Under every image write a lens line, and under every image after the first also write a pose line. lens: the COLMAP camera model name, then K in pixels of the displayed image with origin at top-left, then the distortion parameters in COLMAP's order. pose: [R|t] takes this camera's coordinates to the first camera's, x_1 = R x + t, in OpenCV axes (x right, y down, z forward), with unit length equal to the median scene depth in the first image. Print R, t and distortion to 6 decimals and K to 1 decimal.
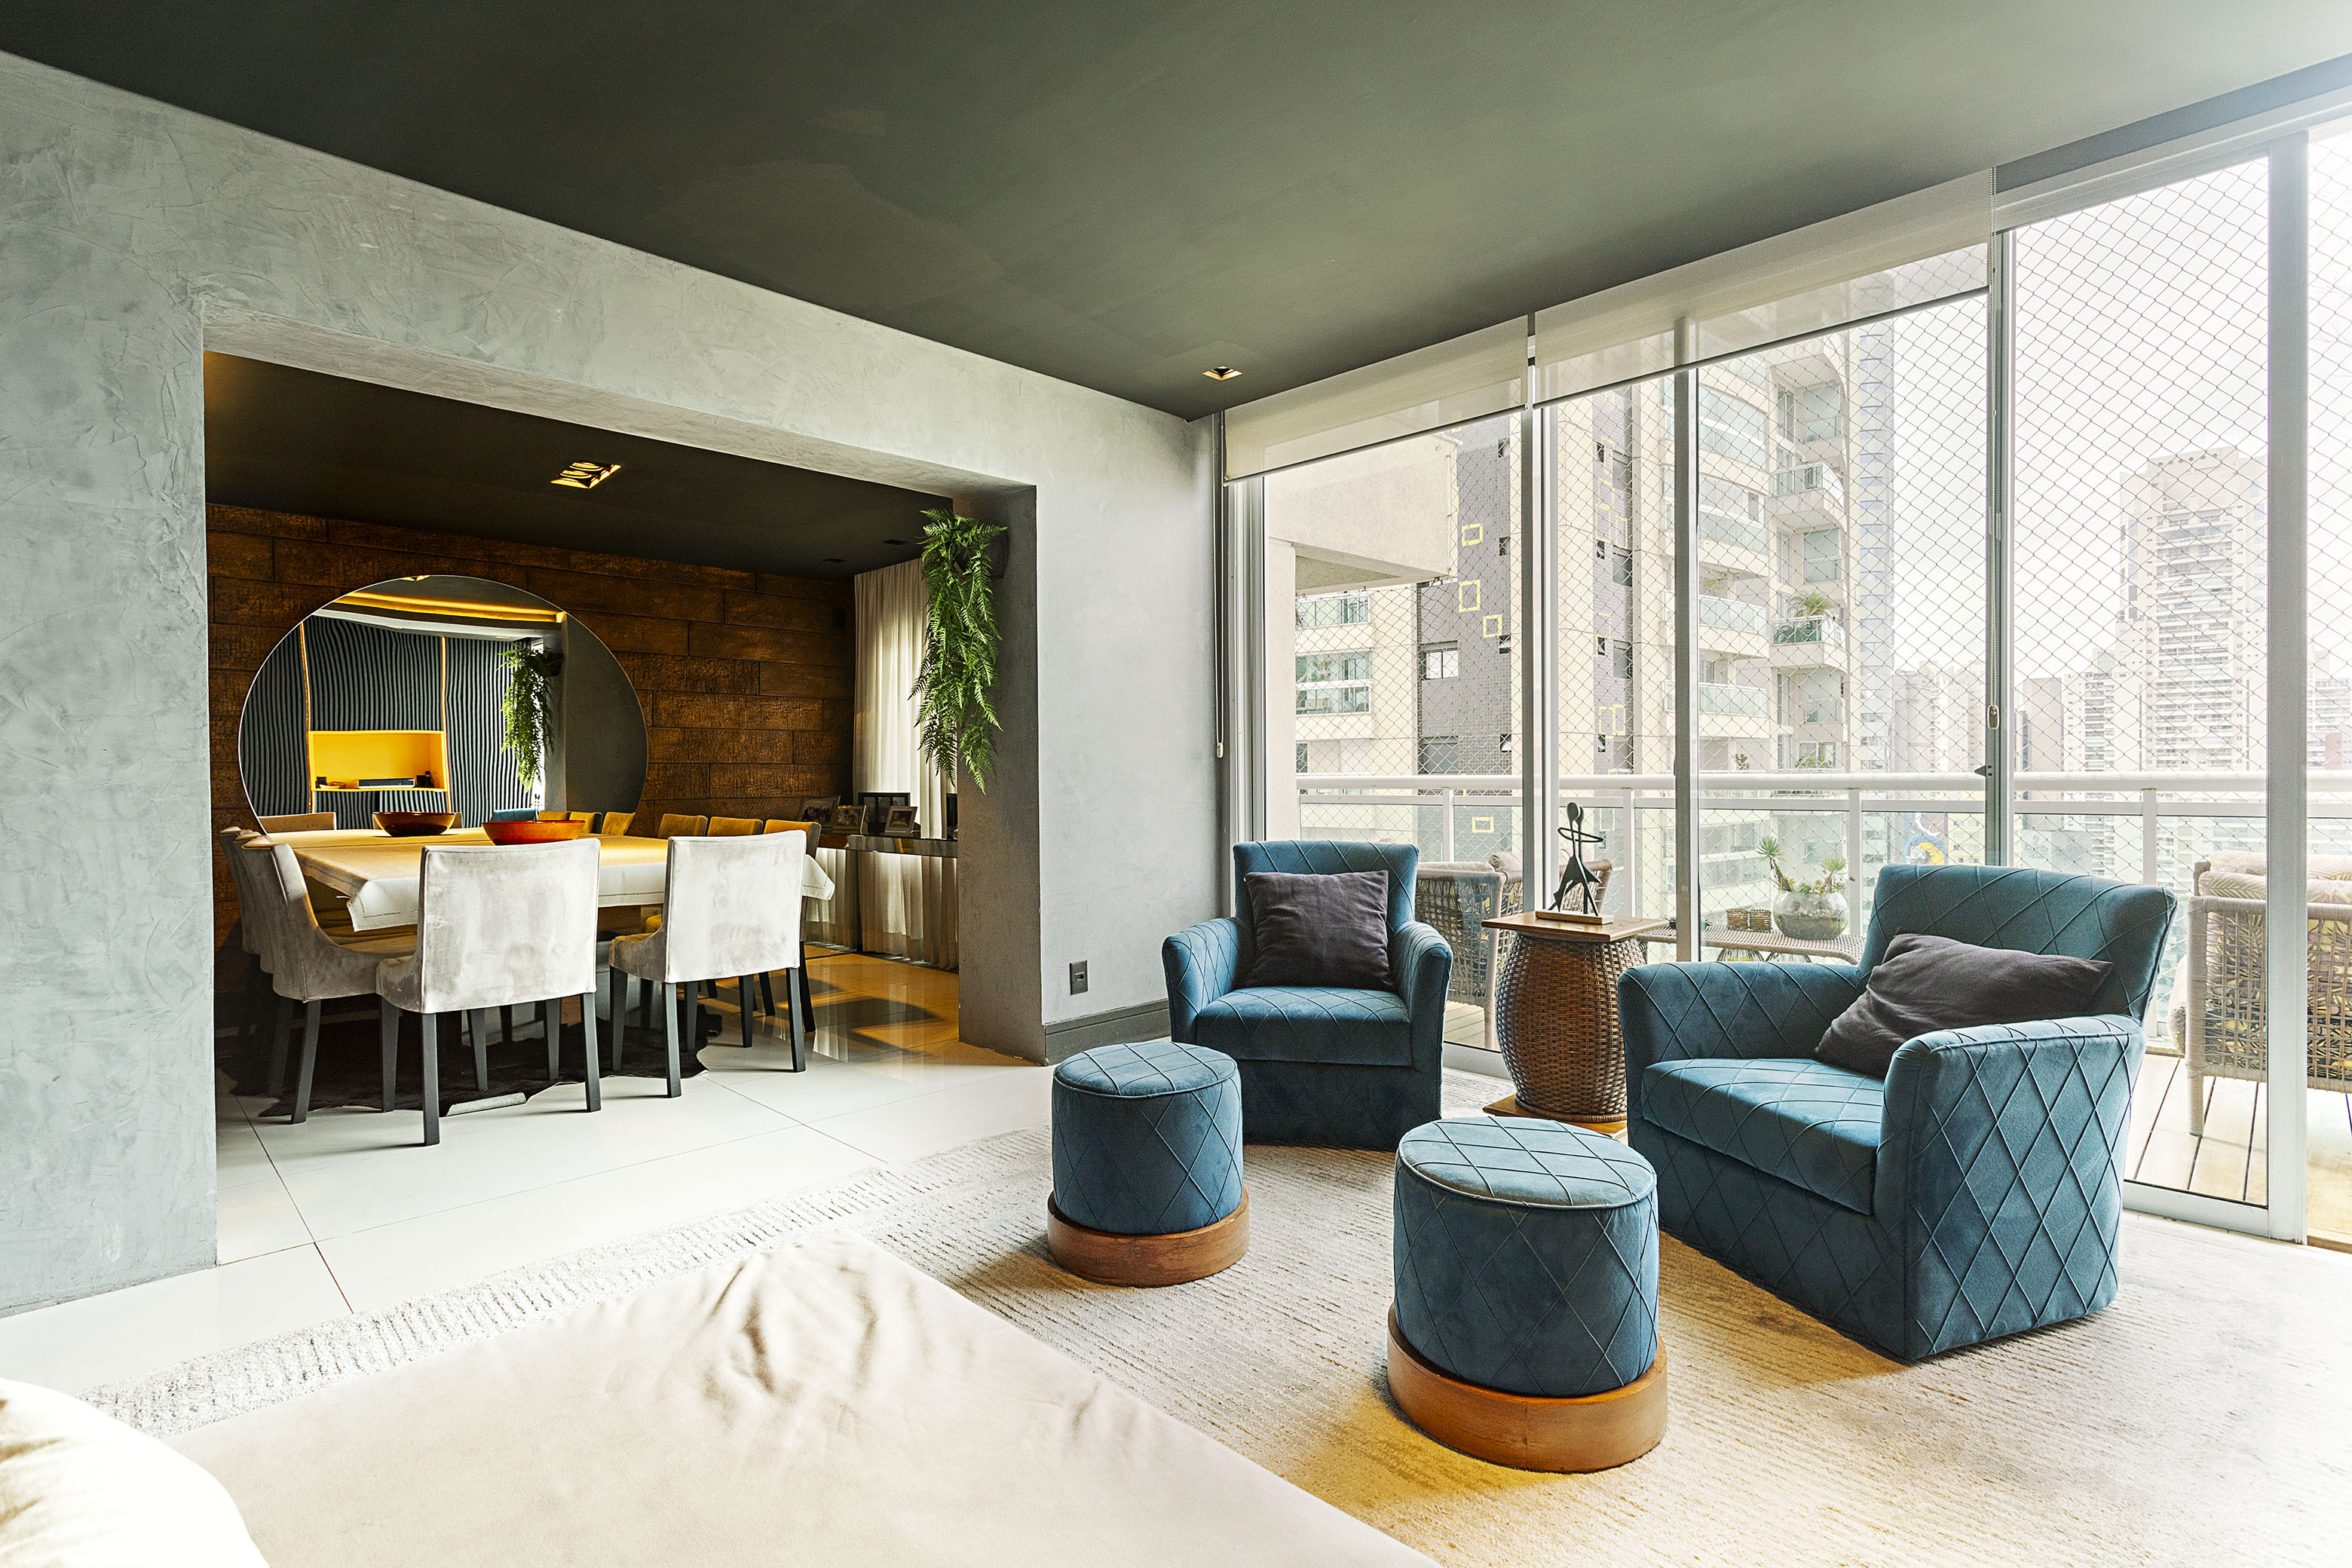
lens RADIAL K [[1136.4, 0, 1176.0], [0, 1136.4, 784.0], [0, 0, 1]] dist [-0.000630, -0.000490]
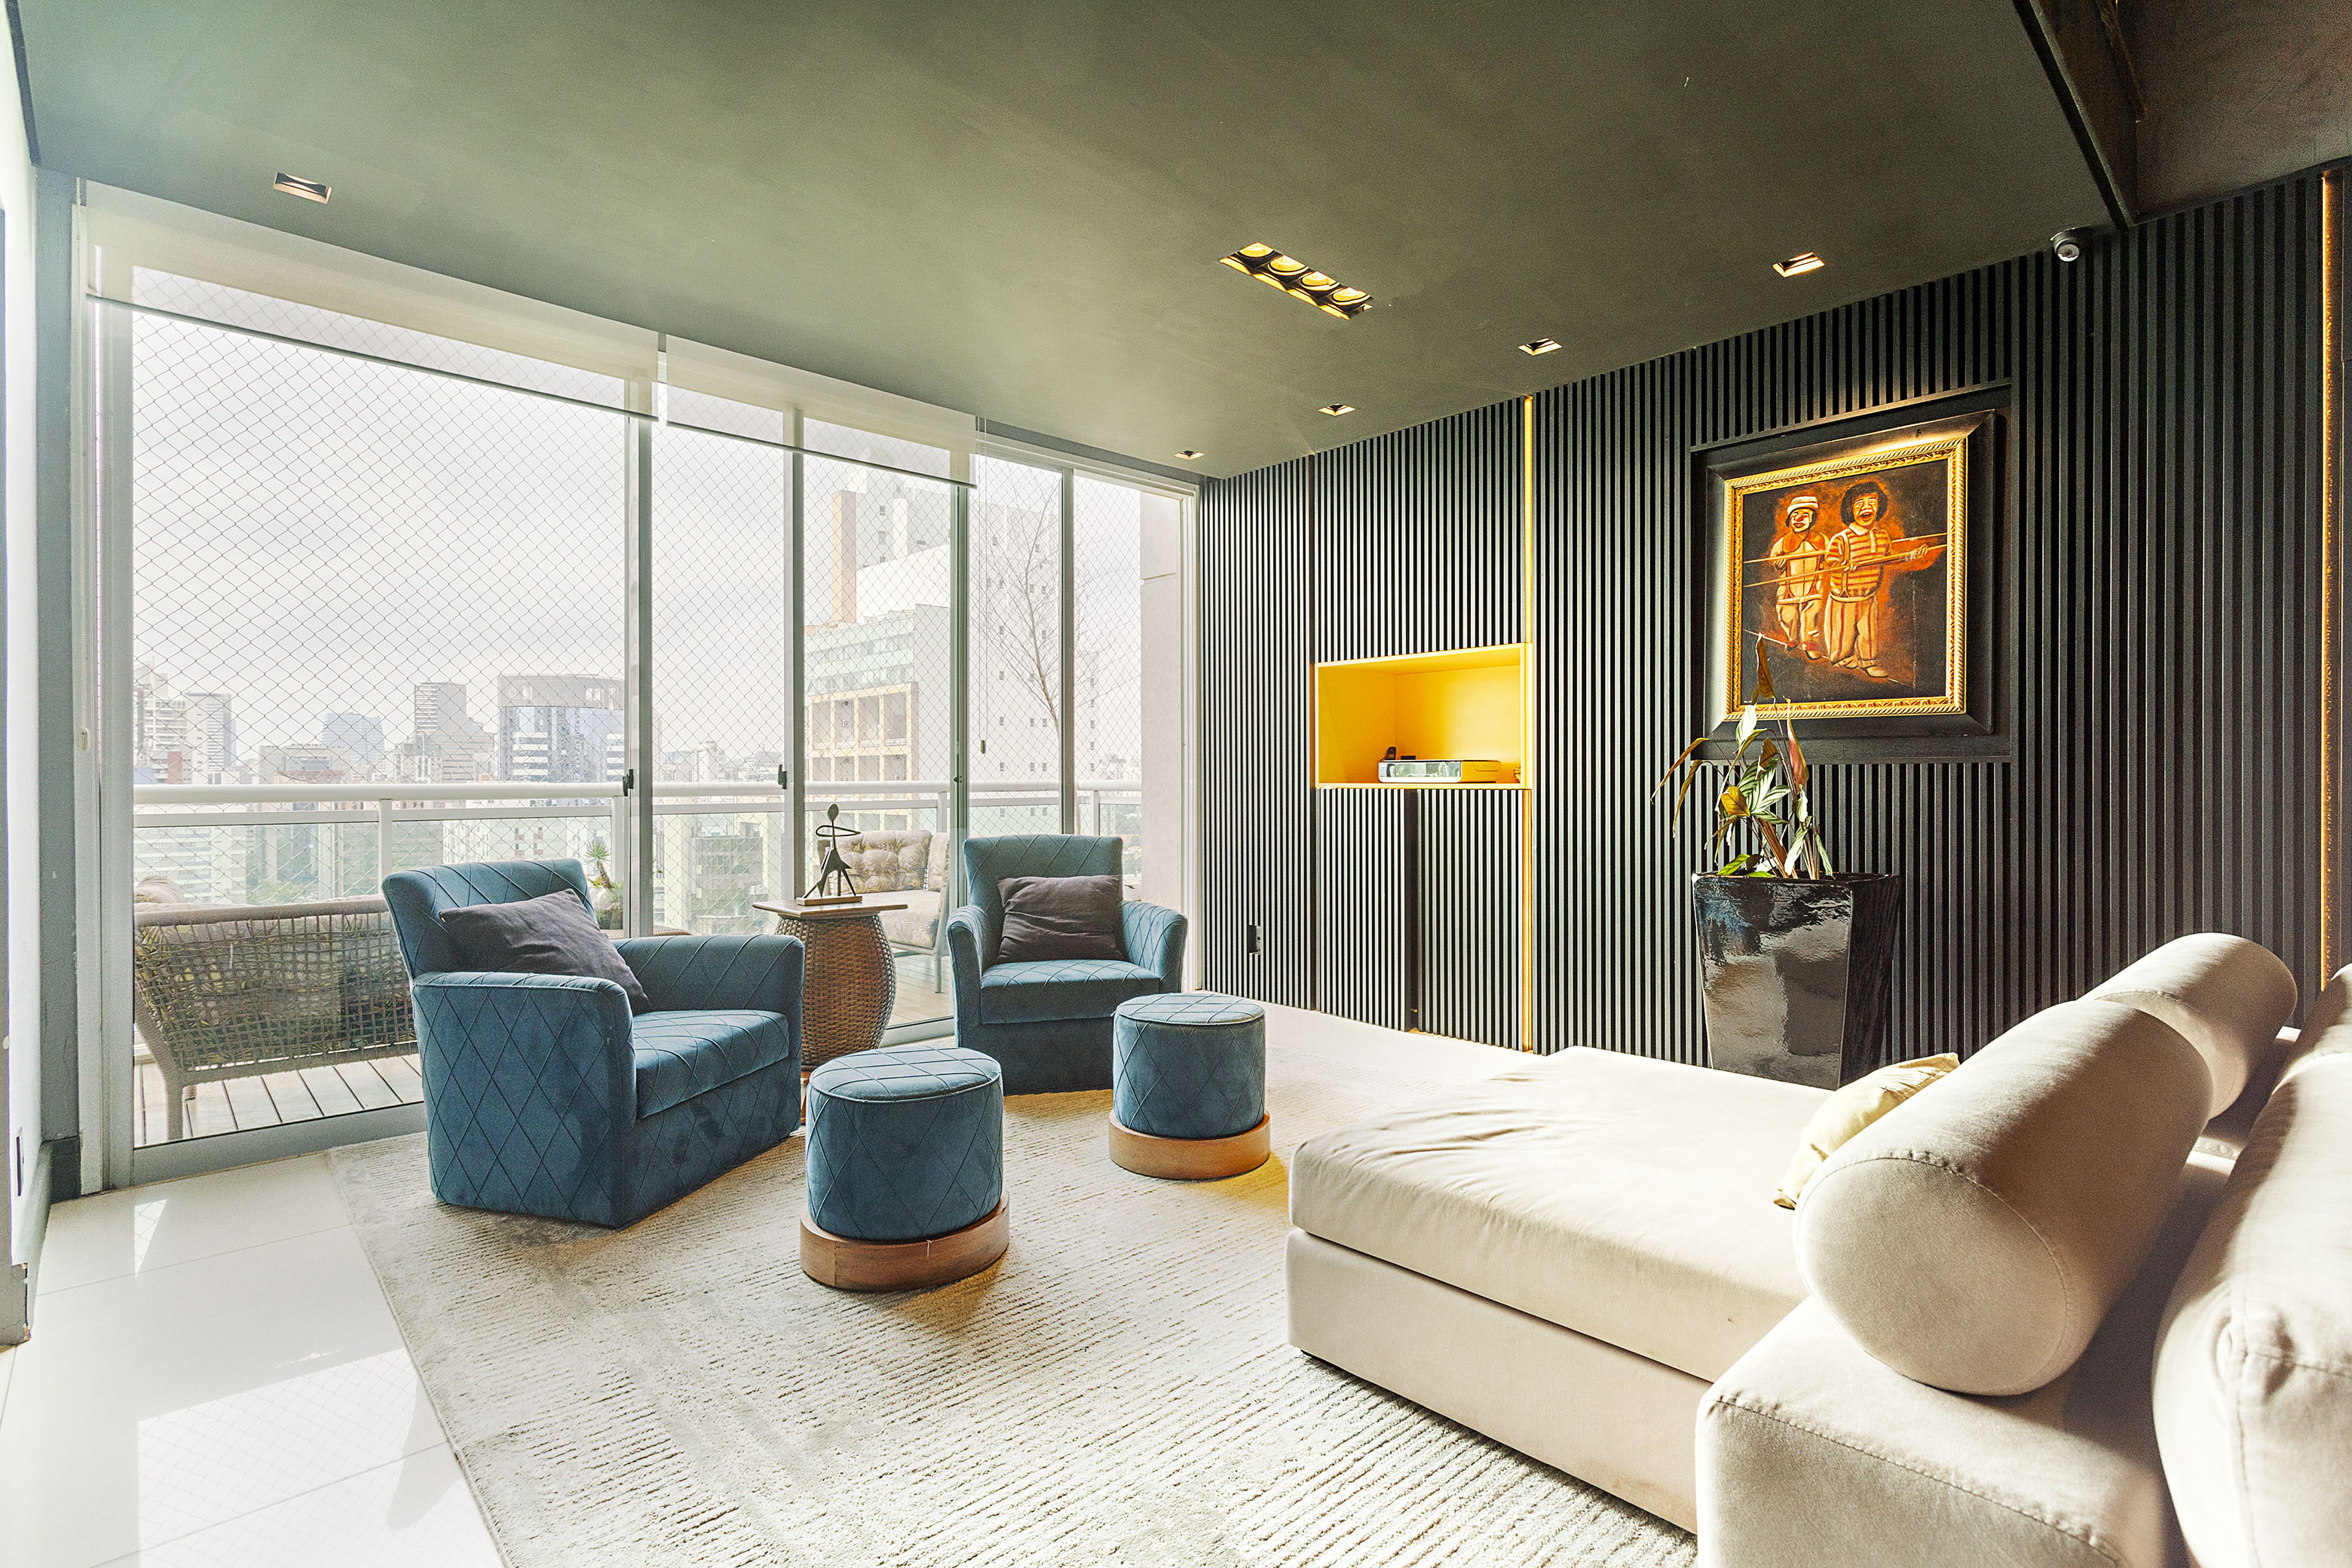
lens RADIAL K [[1127.6, 0, 1210.7], [0, 1127.6, 790.2], [0, 0, 1]] dist [0.001119, -0.000038]
pose [[0.014141, -0.001103, 0.999899, -0.427478], [0.009903, 0.999951, 0.000963, 0.002552], [-0.999851, 0.009888, 0.014151, 0.303003]]
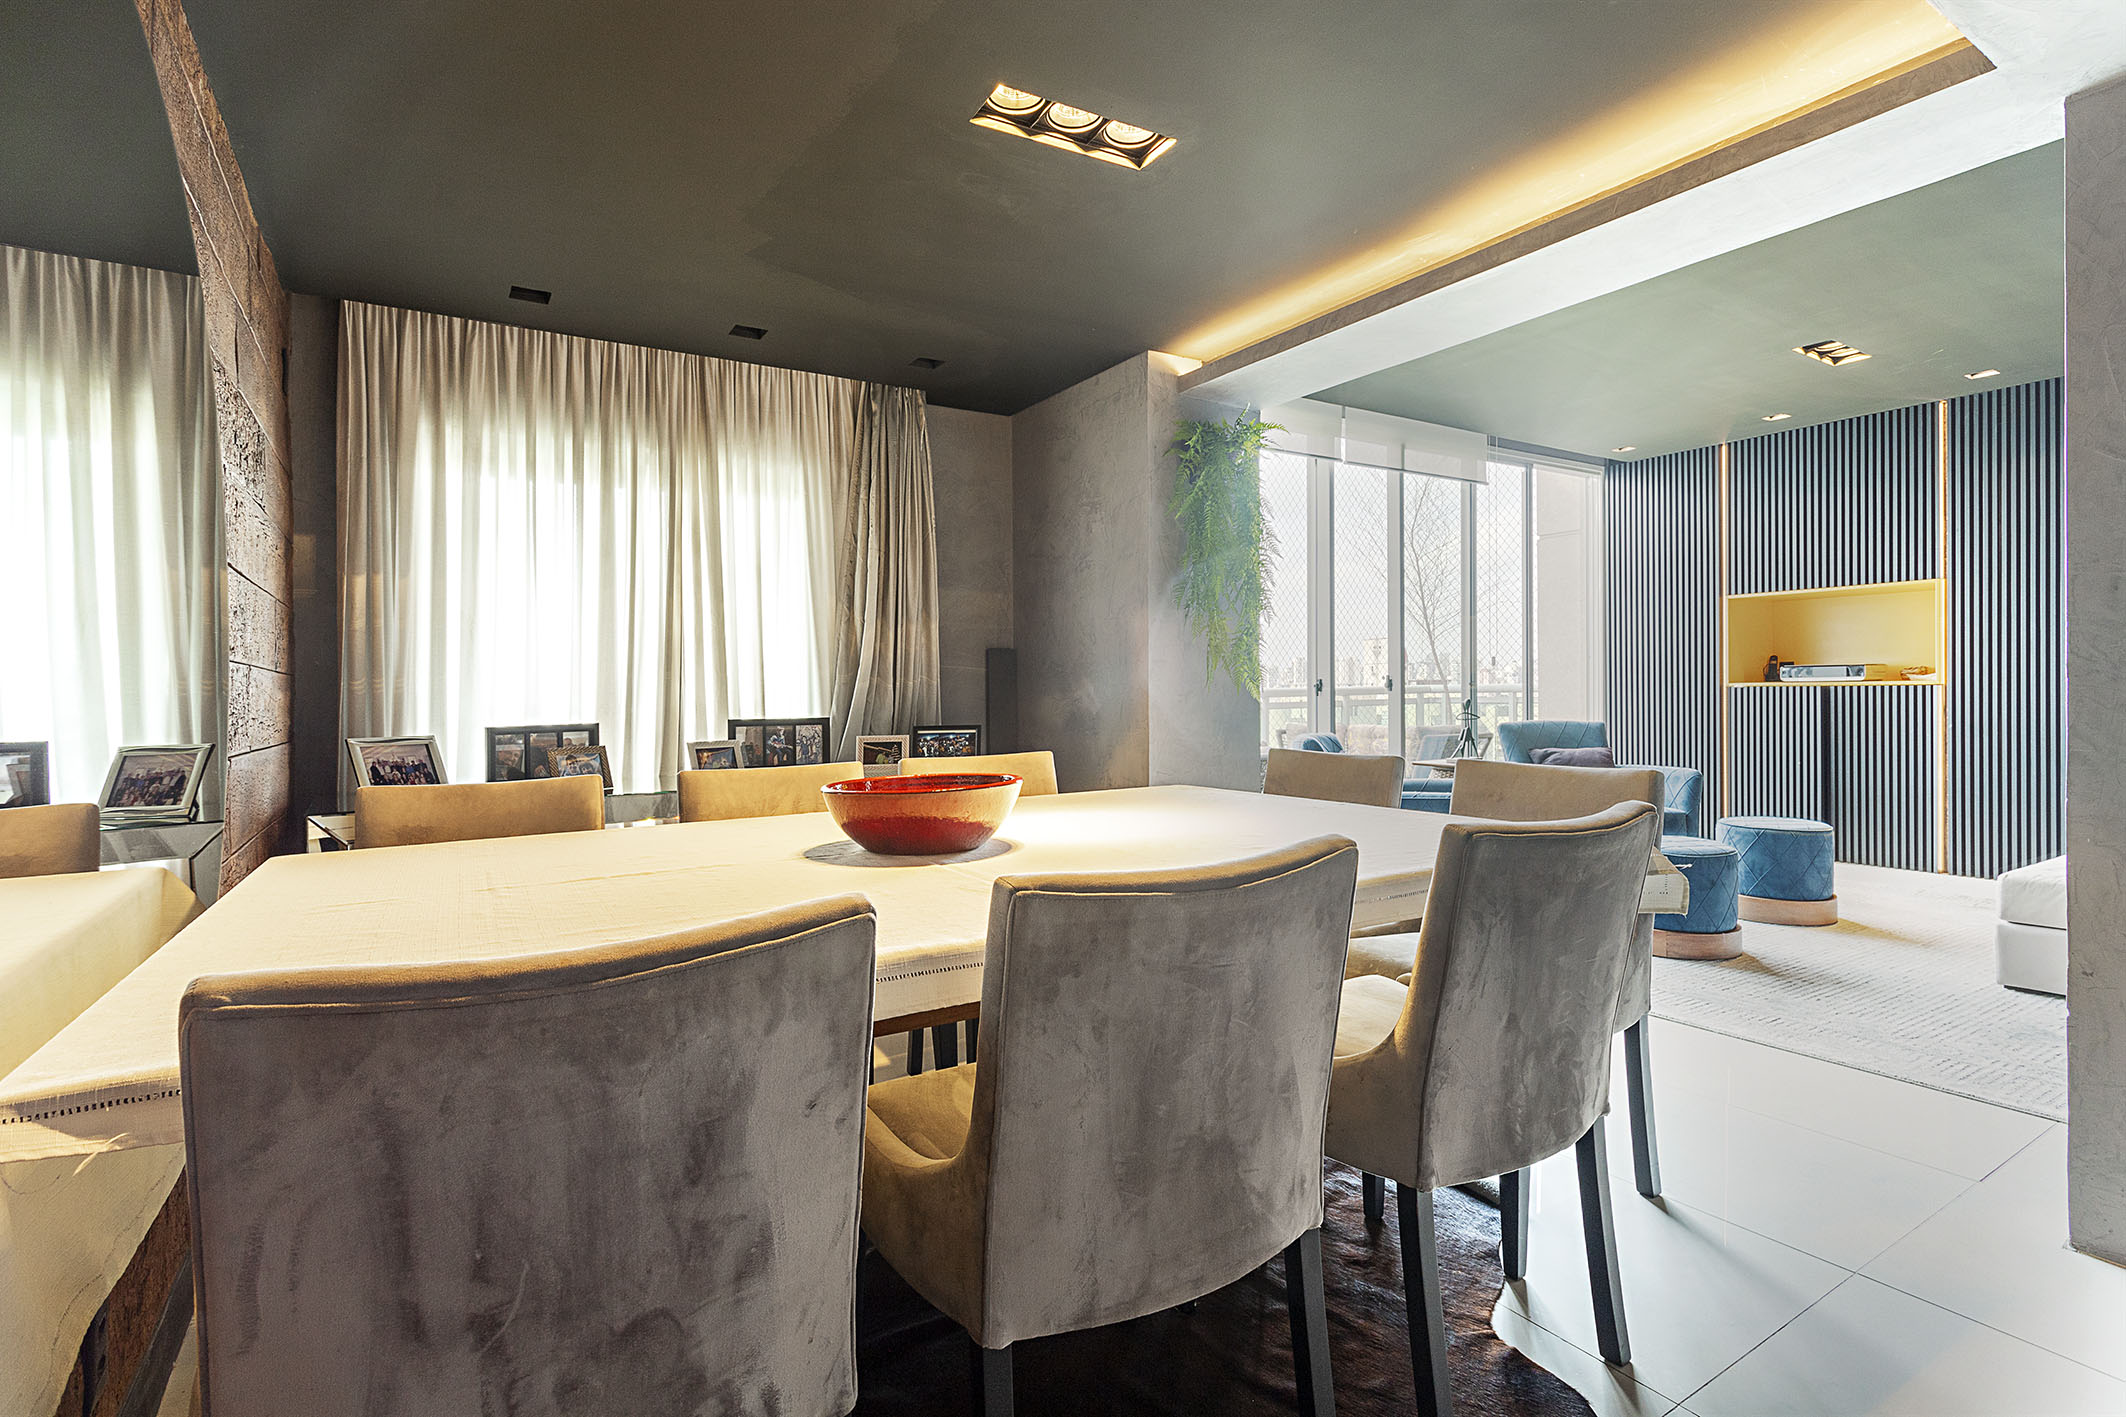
lens RADIAL K [[1027.2, 0, 1063.0], [0, 1027.2, 708.5], [0, 0, 1]] dist [-0.000630, -0.000490]
pose [[0.214866, -0.012028, 0.976569, -0.773429], [0.022426, 0.999721, 0.007379, 0.001882], [-0.976386, 0.020315, 0.215076, 0.690613]]
